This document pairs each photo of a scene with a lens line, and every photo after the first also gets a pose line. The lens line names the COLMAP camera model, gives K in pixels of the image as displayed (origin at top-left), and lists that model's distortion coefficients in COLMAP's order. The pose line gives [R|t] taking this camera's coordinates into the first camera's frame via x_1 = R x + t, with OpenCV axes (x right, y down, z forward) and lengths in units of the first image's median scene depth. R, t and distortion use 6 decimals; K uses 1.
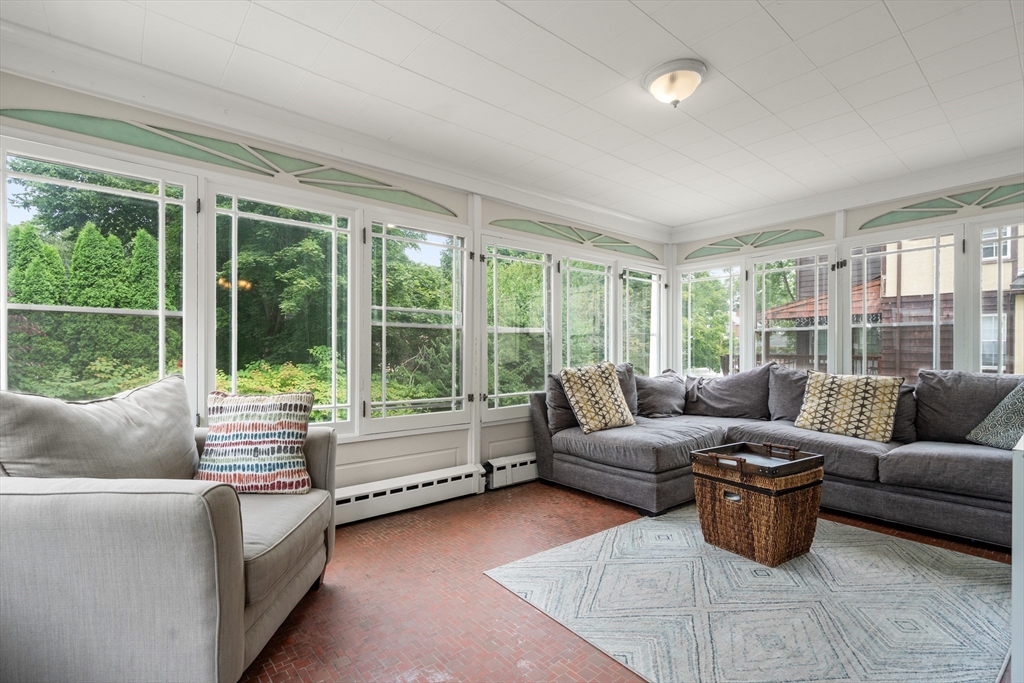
lens RADIAL K [[466.0, 0, 509.7], [0, 466.0, 347.4], [0, 0, 1]] dist [-0.002420, 0.000255]
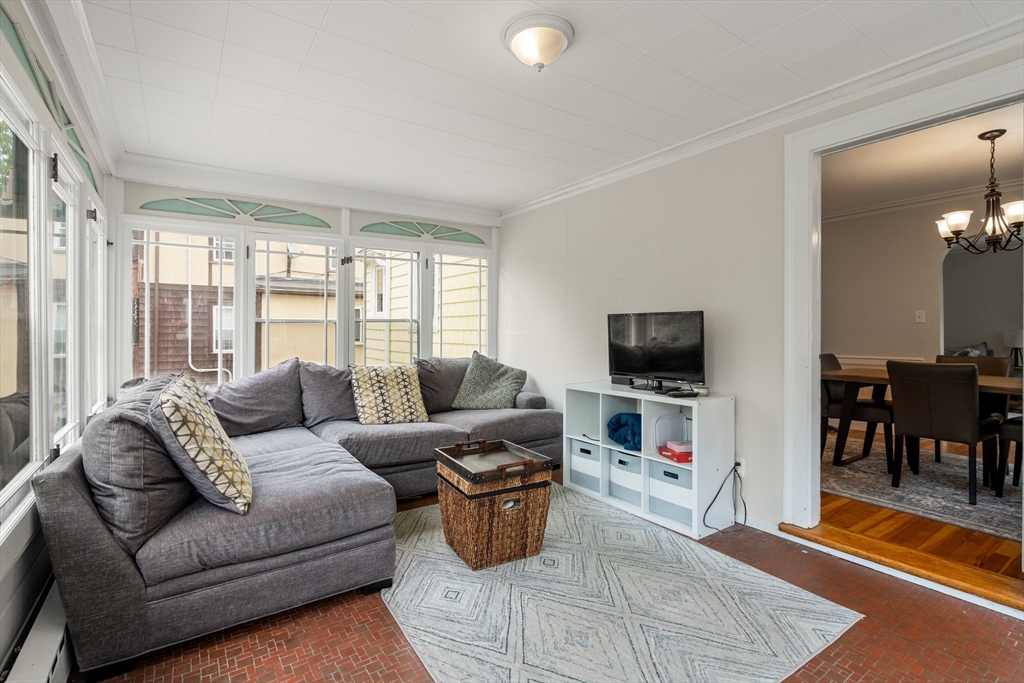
lens RADIAL K [[466.0, 0, 510.0], [0, 466.0, 332.1], [0, 0, 1]] dist [-0.002420, 0.000255]
pose [[0.103857, -0.000913, 0.994592, -0.334933], [0.001863, 0.999998, 0.000723, -0.022802], [-0.994590, 0.001778, 0.103858, 0.641811]]
